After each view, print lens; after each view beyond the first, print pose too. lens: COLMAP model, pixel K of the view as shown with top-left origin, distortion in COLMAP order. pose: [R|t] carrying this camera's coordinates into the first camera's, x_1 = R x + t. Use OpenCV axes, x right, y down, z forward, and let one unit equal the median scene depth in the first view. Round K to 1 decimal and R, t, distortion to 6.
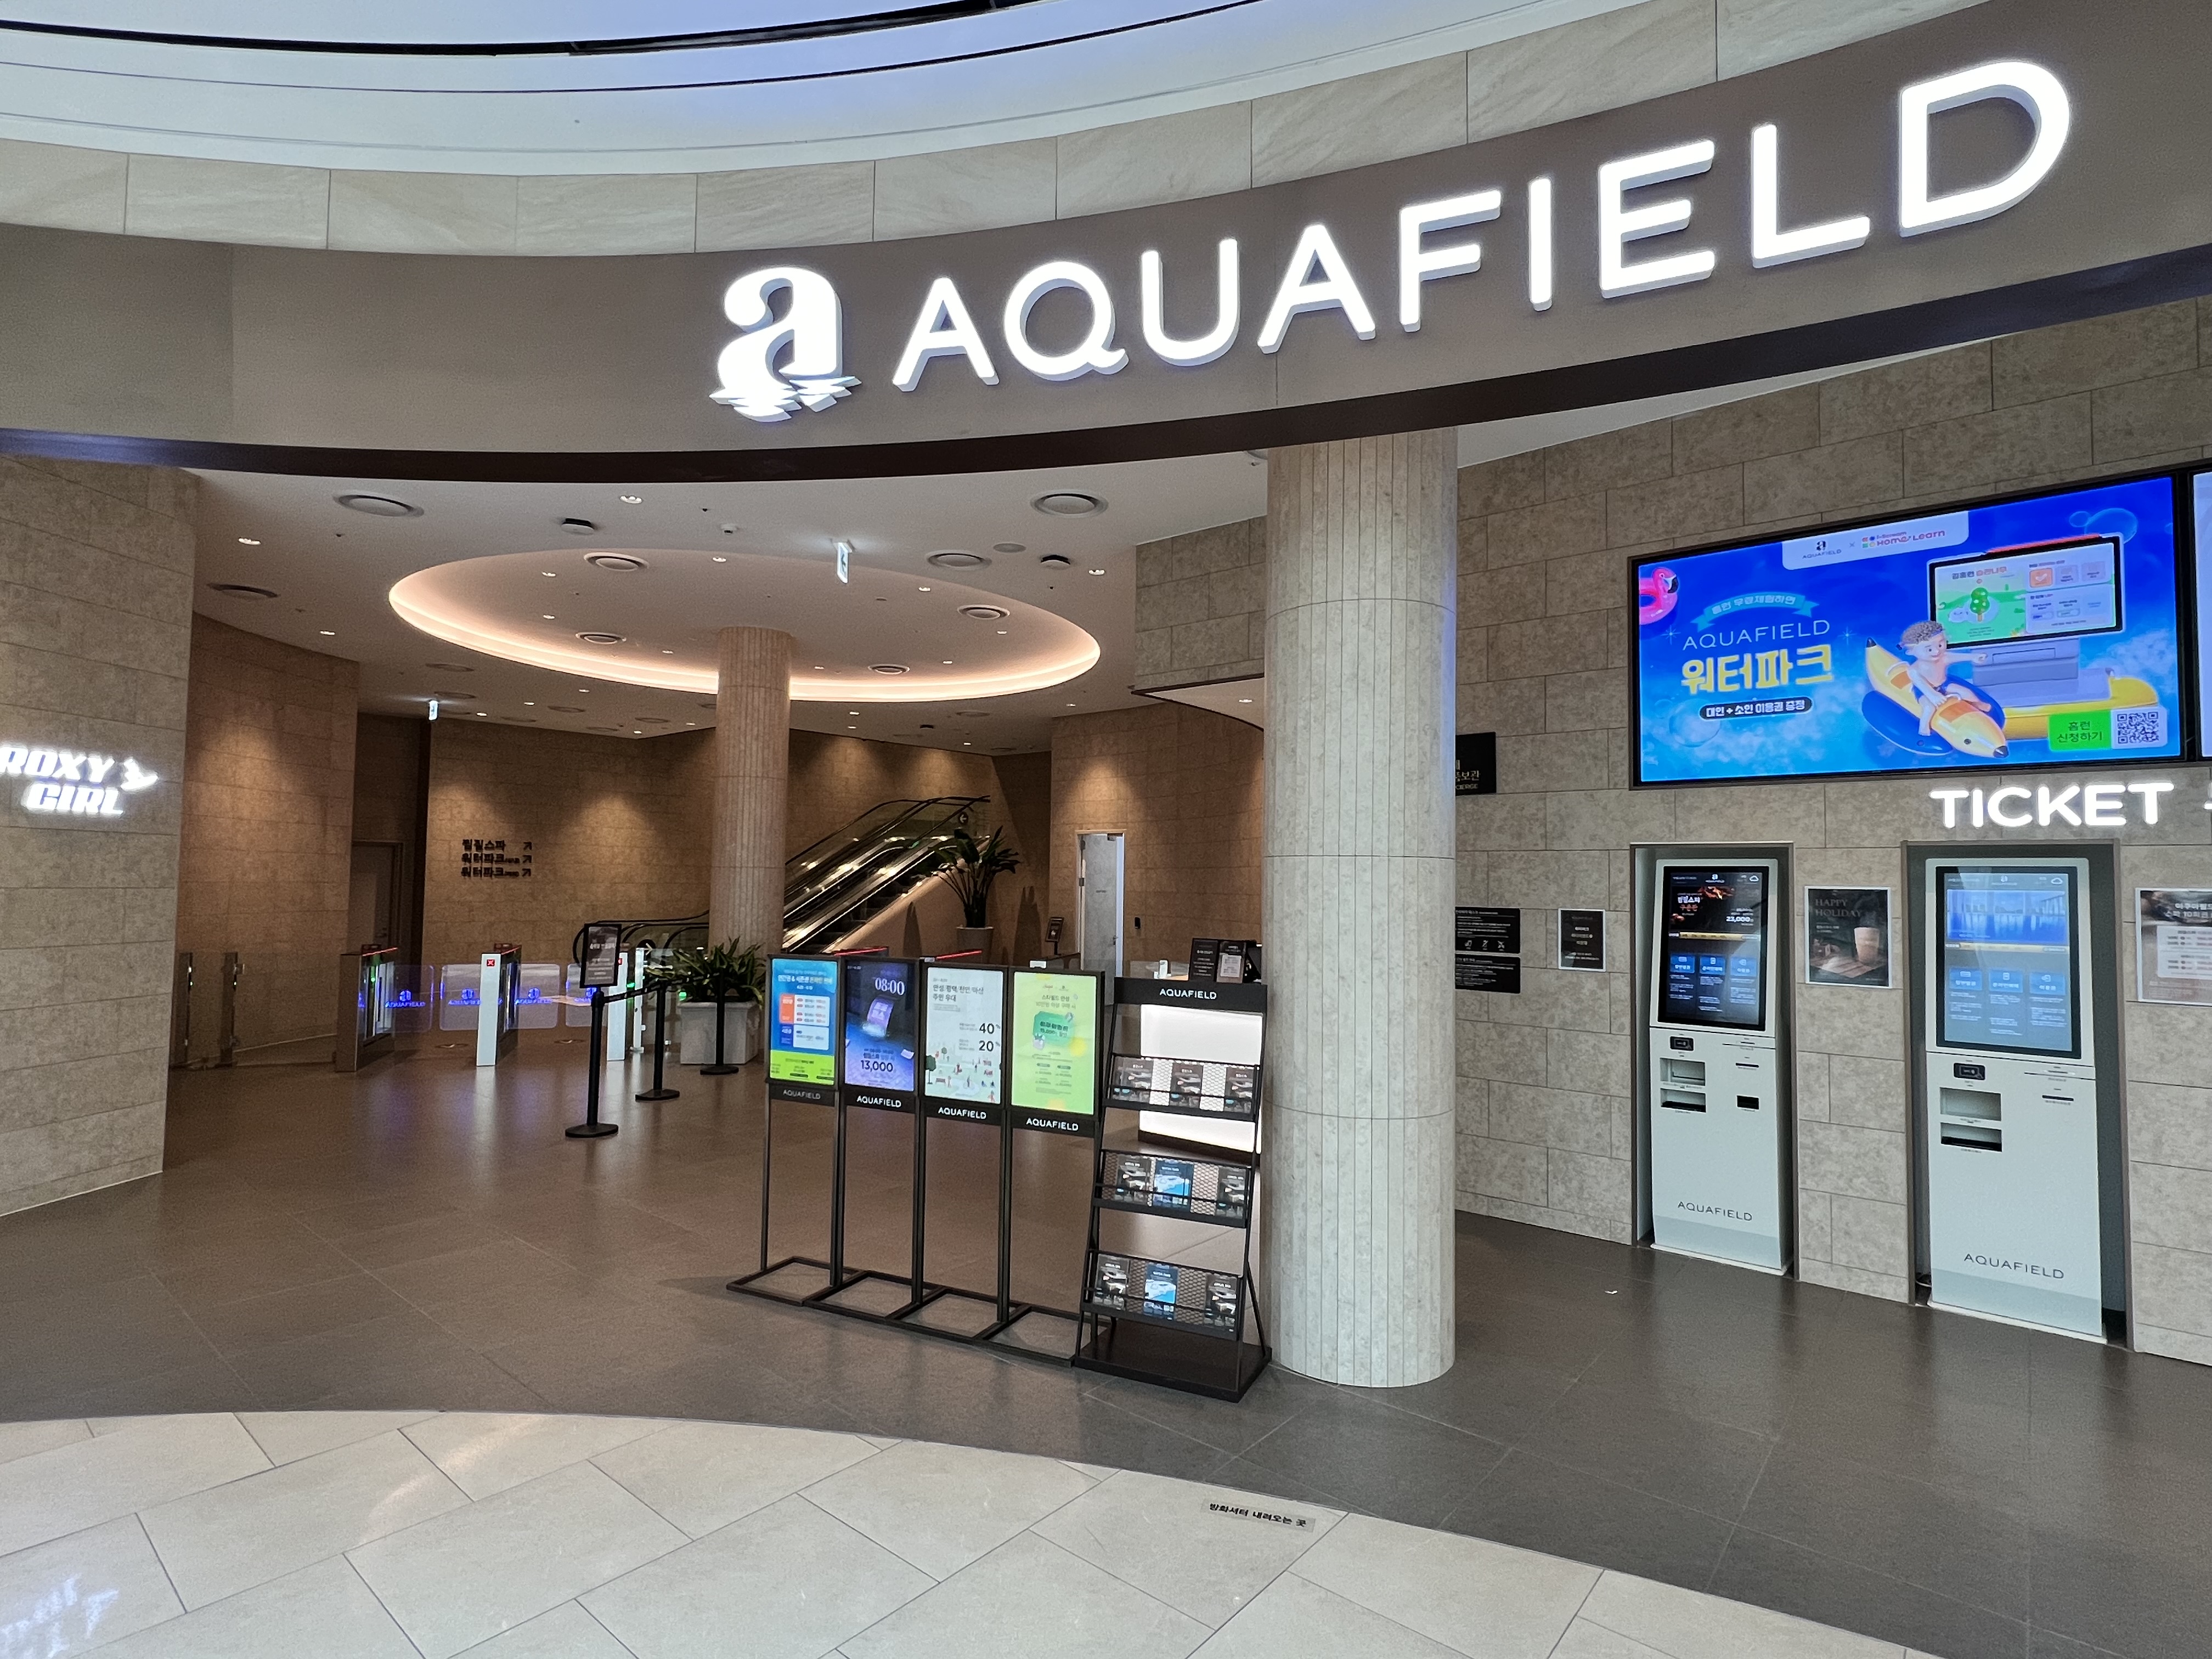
lens RADIAL K [[1066.5, 0, 1110.0], [0, 1066.5, 826.1], [0, 0, 1]] dist [0.001861, 0.000270]
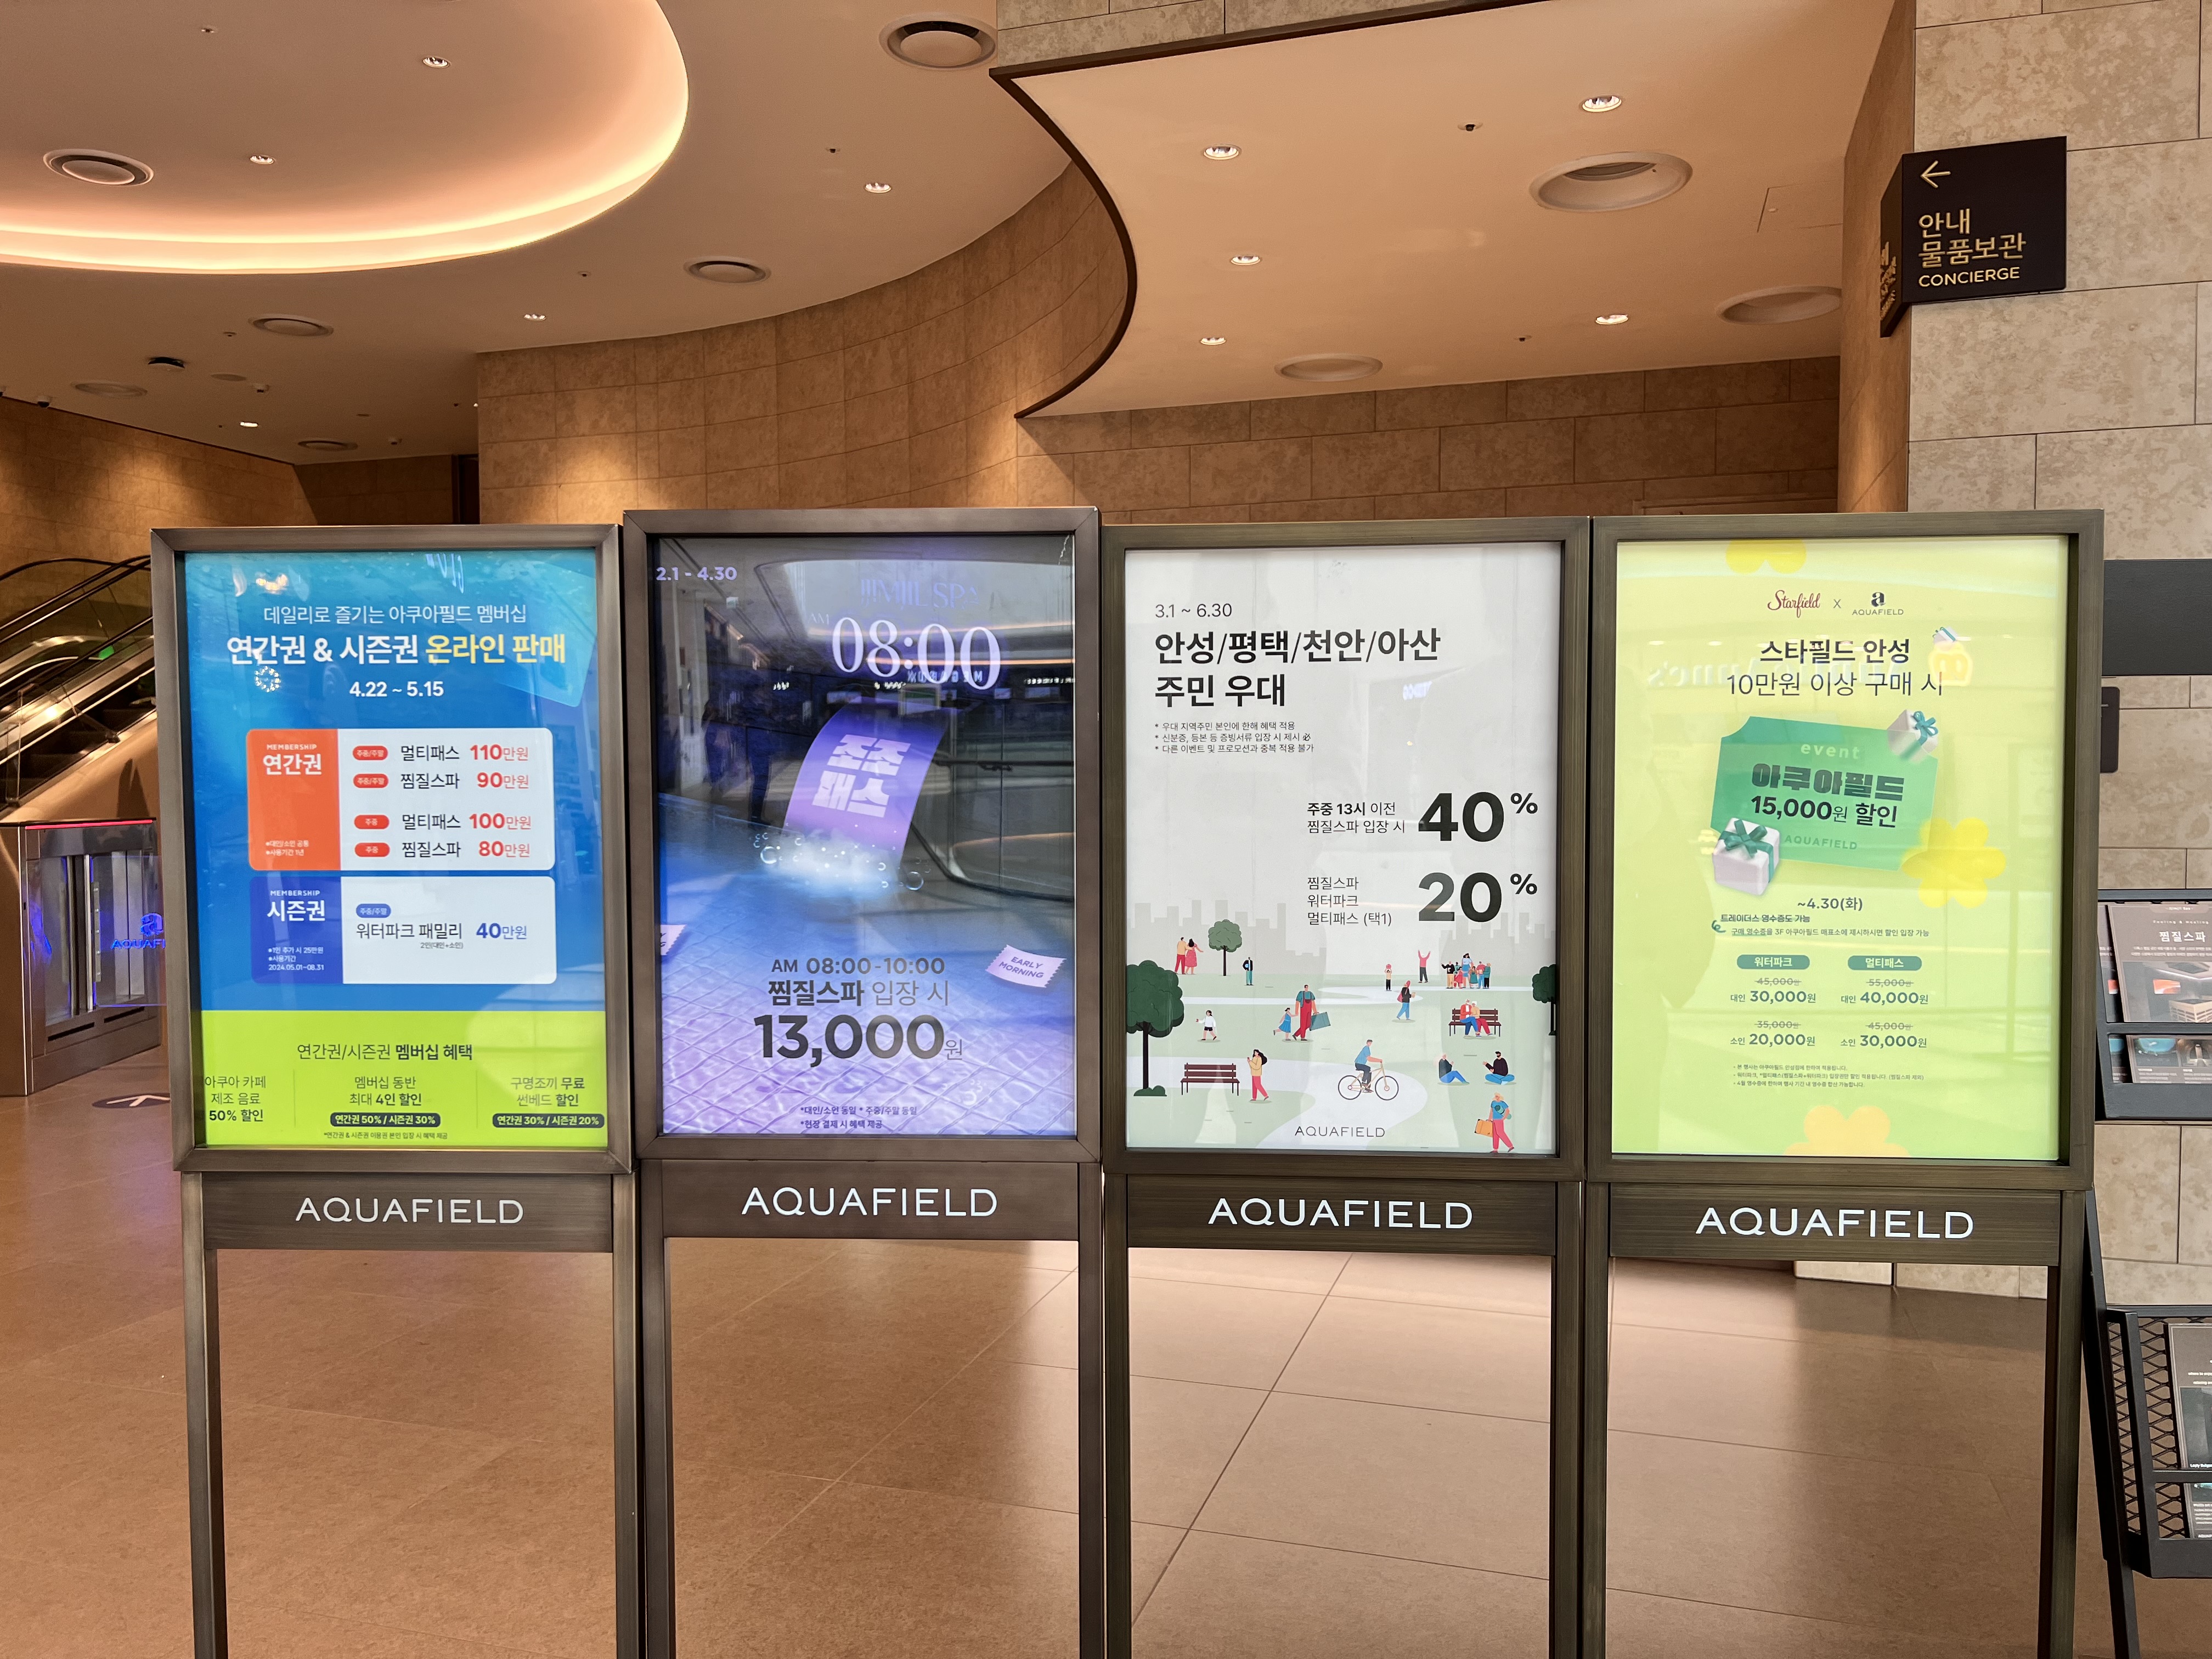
lens RADIAL K [[1659.7, 0, 1106.4], [0, 1659.7, 822.1], [0, 0, 1]] dist [0.034790, -0.008554]
pose [[0.927139, -0.027407, 0.373713, -0.293303], [-0.005159, 0.996294, 0.085863, 0.154871], [-0.374681, -0.081535, 0.923562, 0.683947]]
